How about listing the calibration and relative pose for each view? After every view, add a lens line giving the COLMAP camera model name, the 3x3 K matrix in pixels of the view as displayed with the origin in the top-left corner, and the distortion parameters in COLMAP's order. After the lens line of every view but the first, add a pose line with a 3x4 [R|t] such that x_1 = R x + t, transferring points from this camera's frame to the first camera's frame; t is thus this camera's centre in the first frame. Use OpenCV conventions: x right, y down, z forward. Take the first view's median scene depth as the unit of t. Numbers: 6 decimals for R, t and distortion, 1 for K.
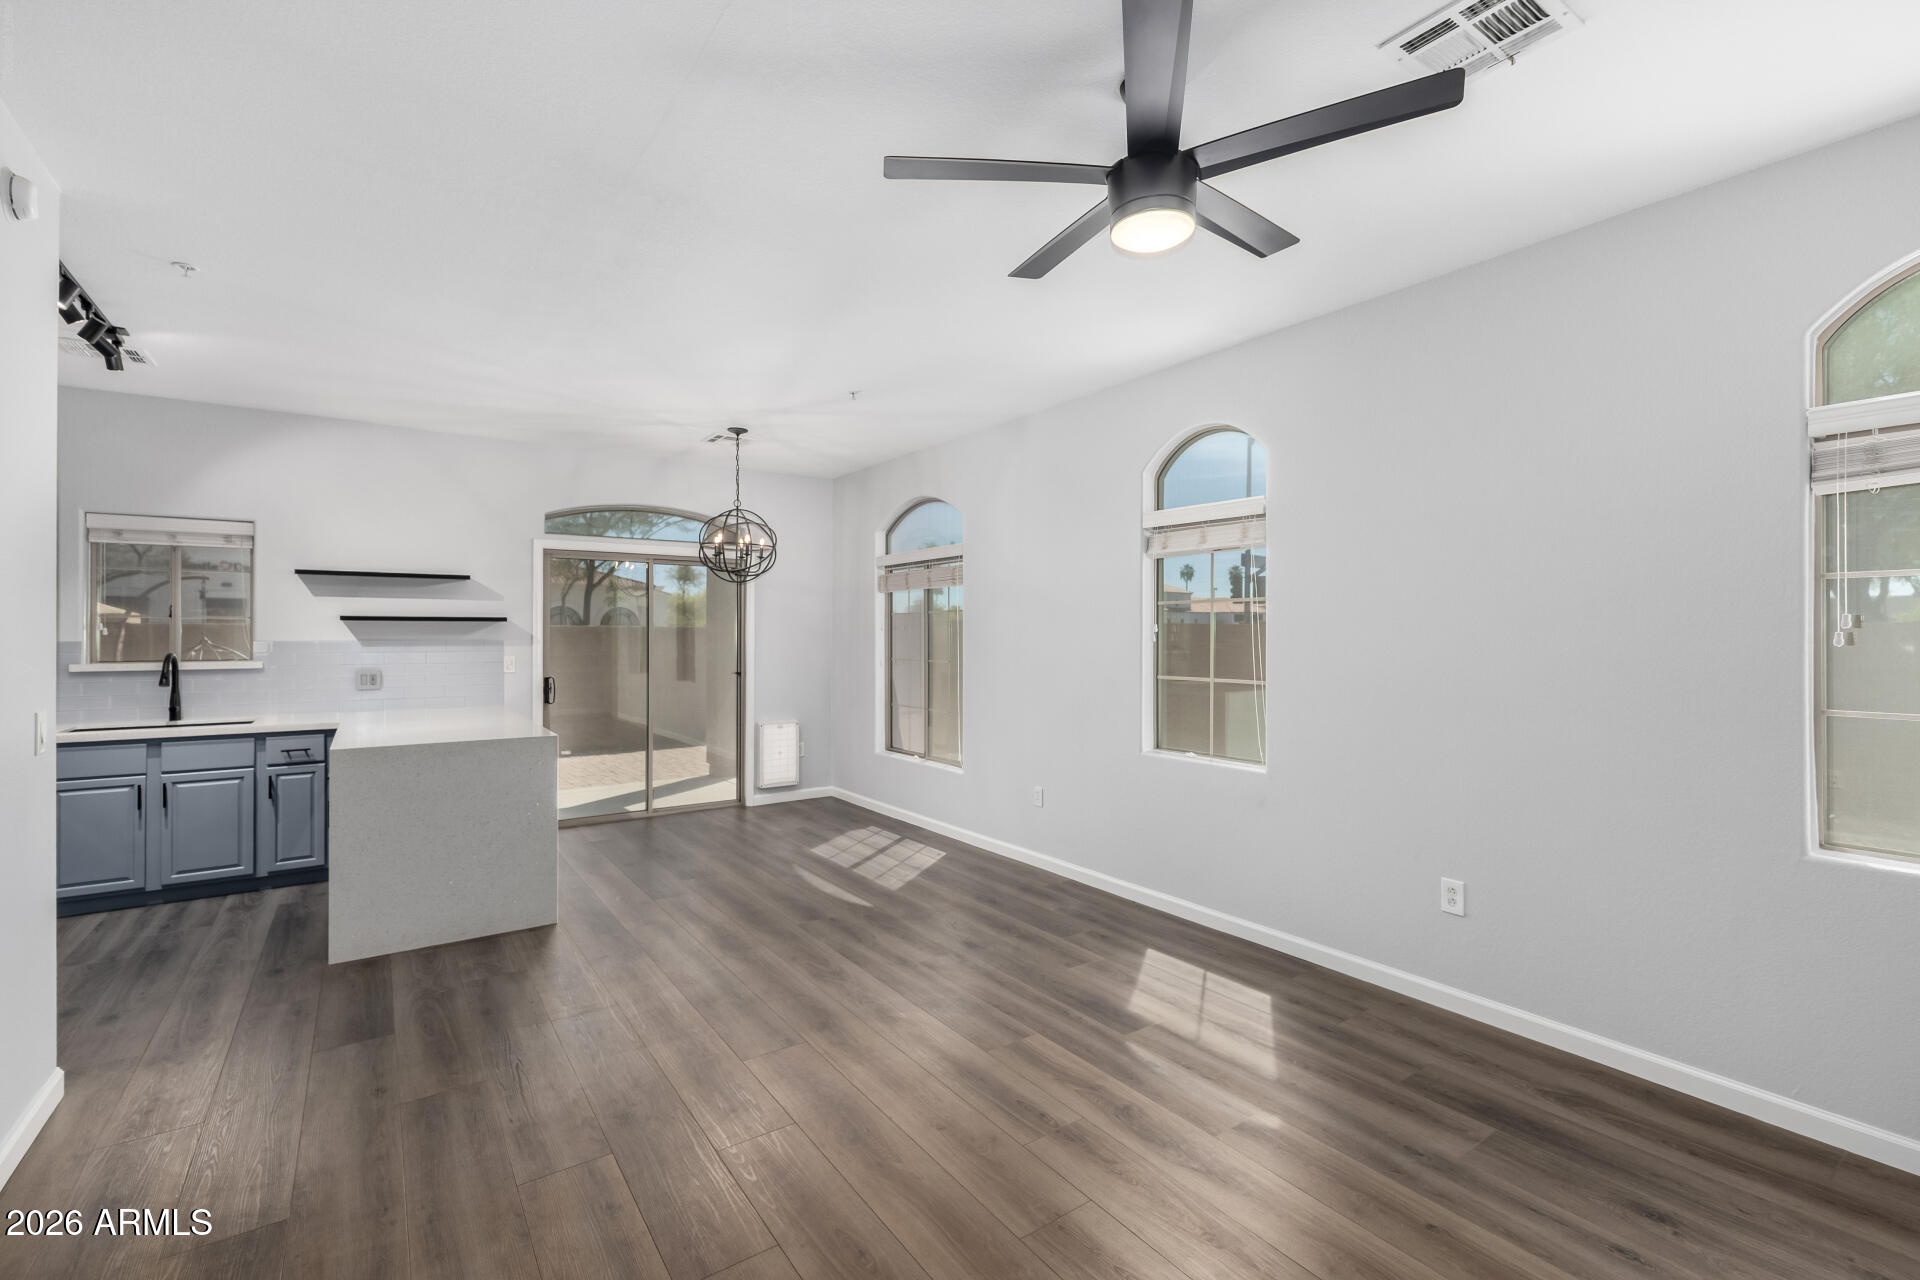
lens RADIAL K [[837.5, 0, 965.0], [0, 837.5, 642.8], [0, 0, 1]] dist [0.015505, -0.000015]
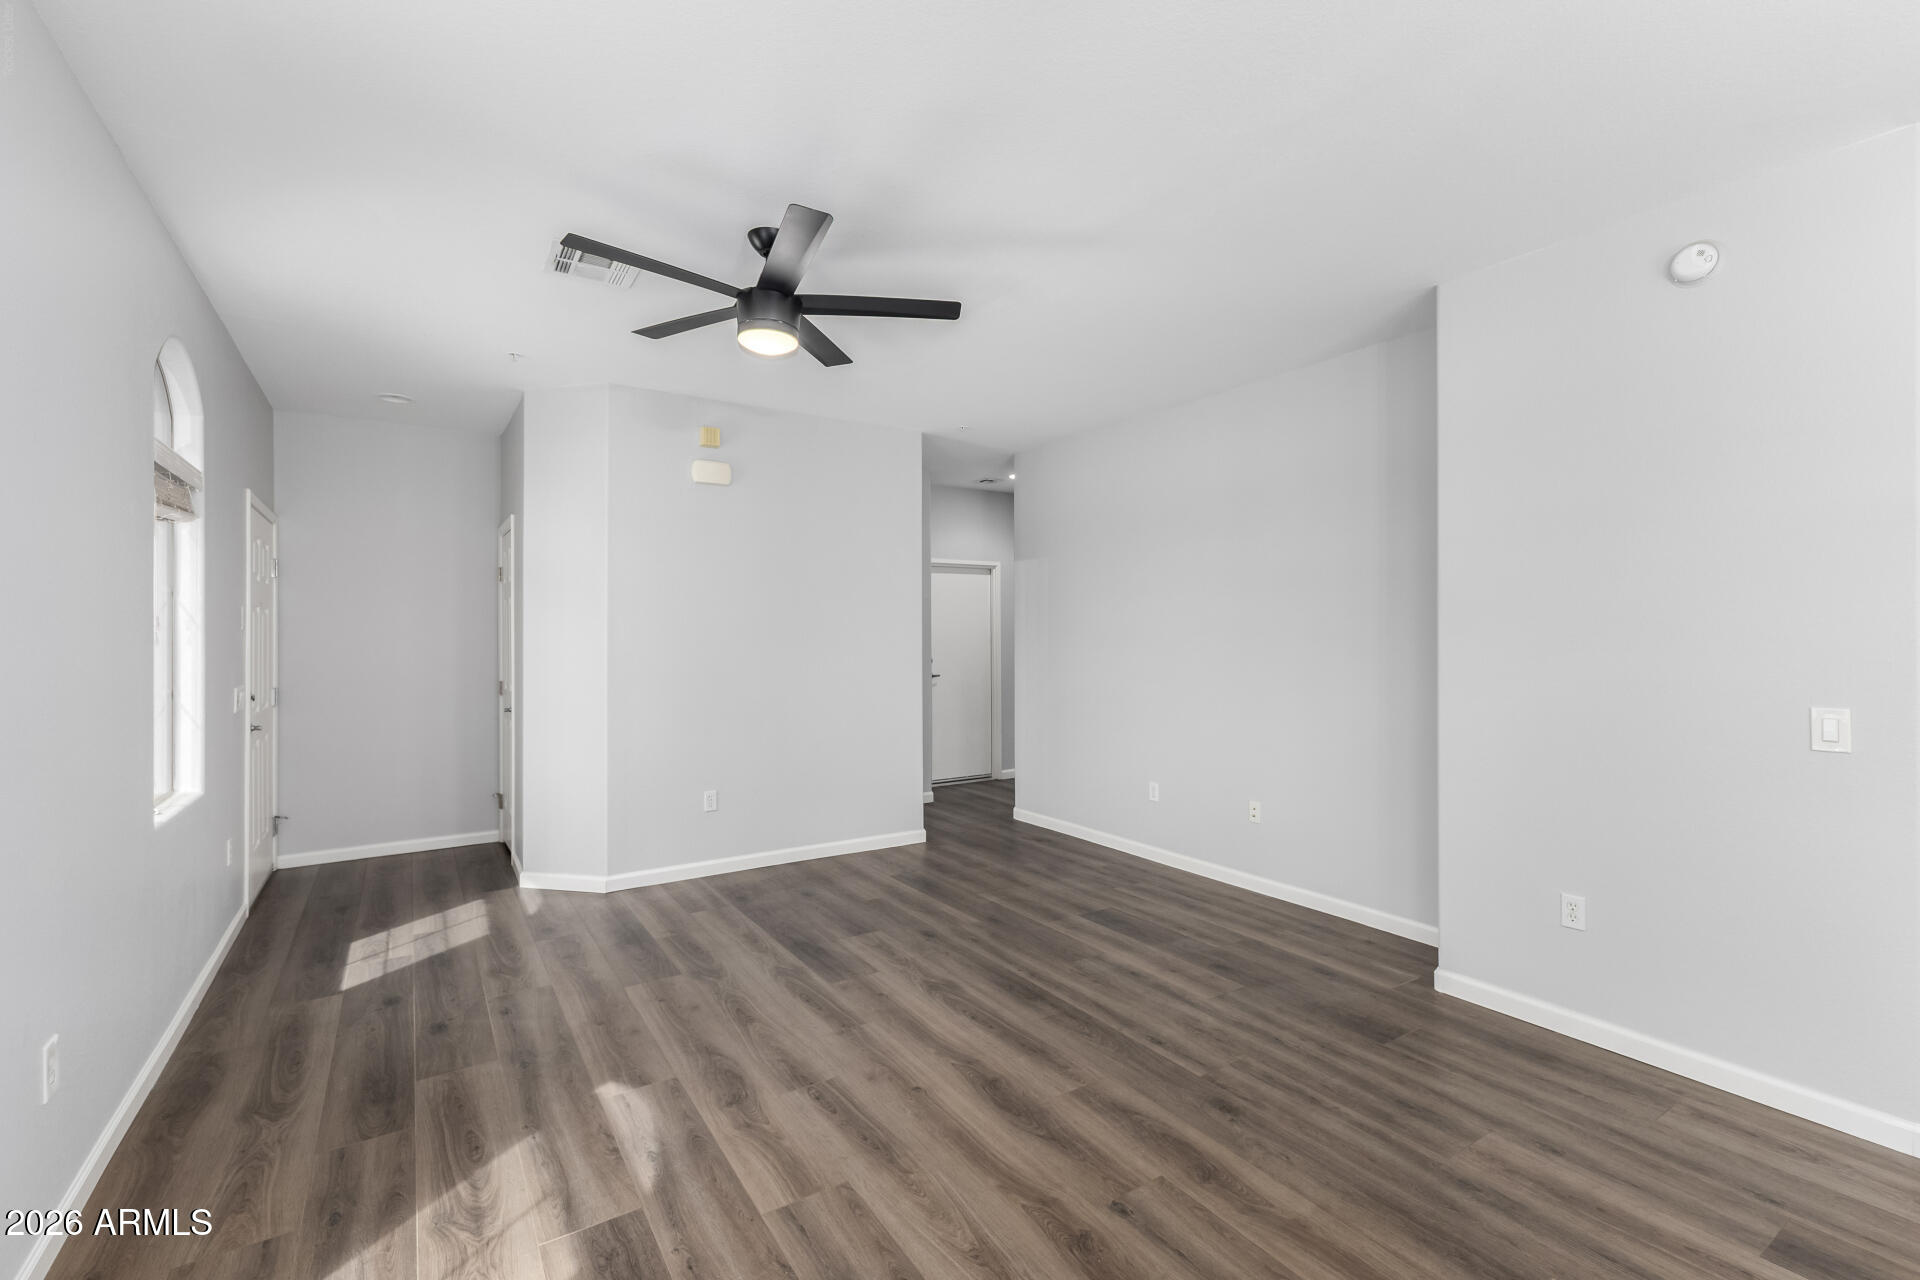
lens RADIAL K [[837.5, 0, 952.1], [0, 837.5, 633.9], [0, 0, 1]] dist [0.015505, -0.000015]
pose [[-0.999040, 0.003650, 0.043659, -0.059667], [0.004017, 0.999957, 0.008321, -0.007709], [-0.043627, 0.008489, -0.999012, 1.008926]]
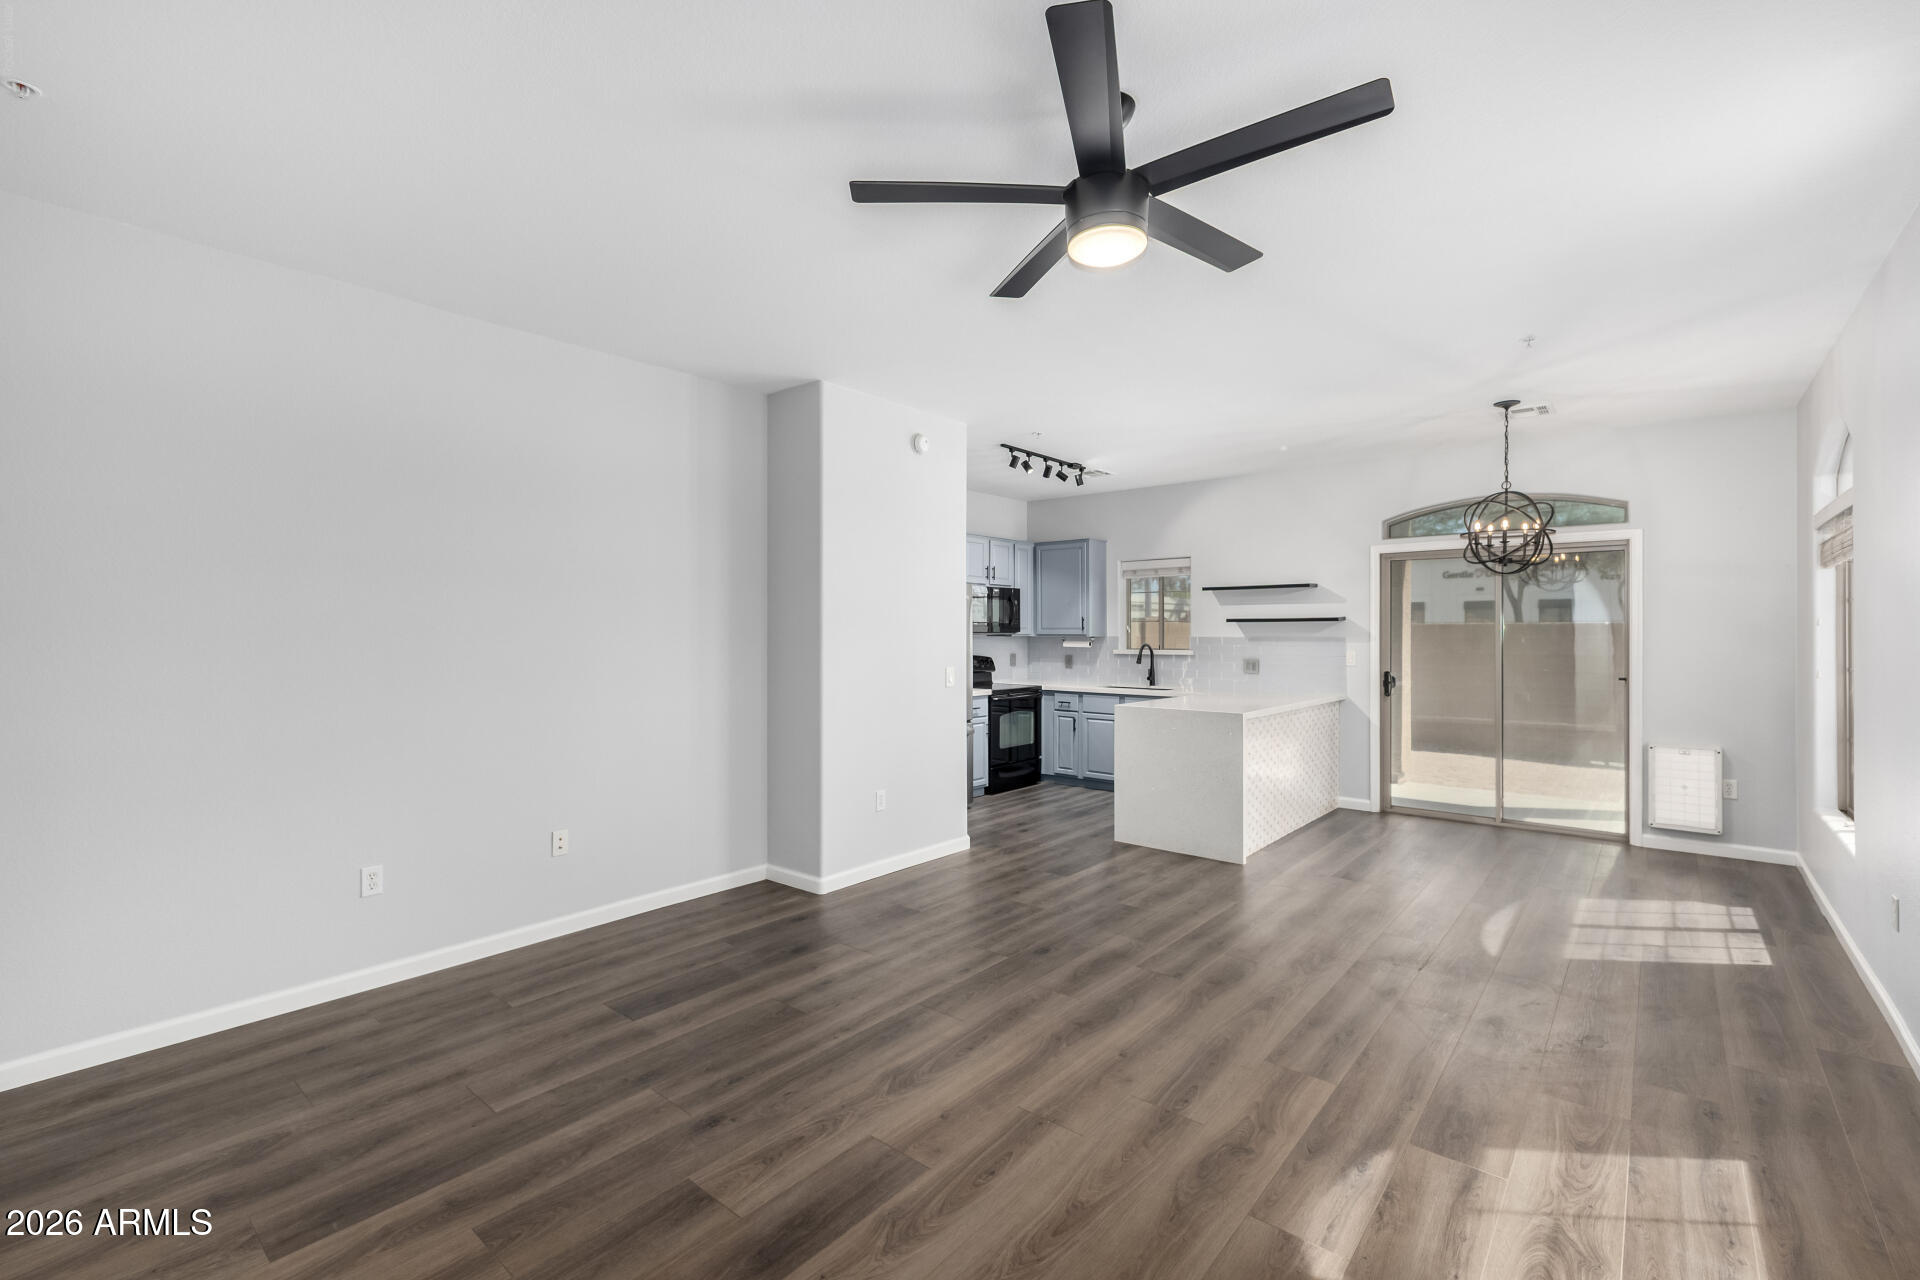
lens RADIAL K [[837.5, 0, 956.0], [0, 837.5, 632.1], [0, 0, 1]] dist [0.015505, -0.000015]
pose [[0.254056, -0.000882, -0.967189, 0.505963], [-0.009244, 0.999952, -0.003340, -0.001408], [0.967145, 0.009790, 0.254036, 0.231833]]
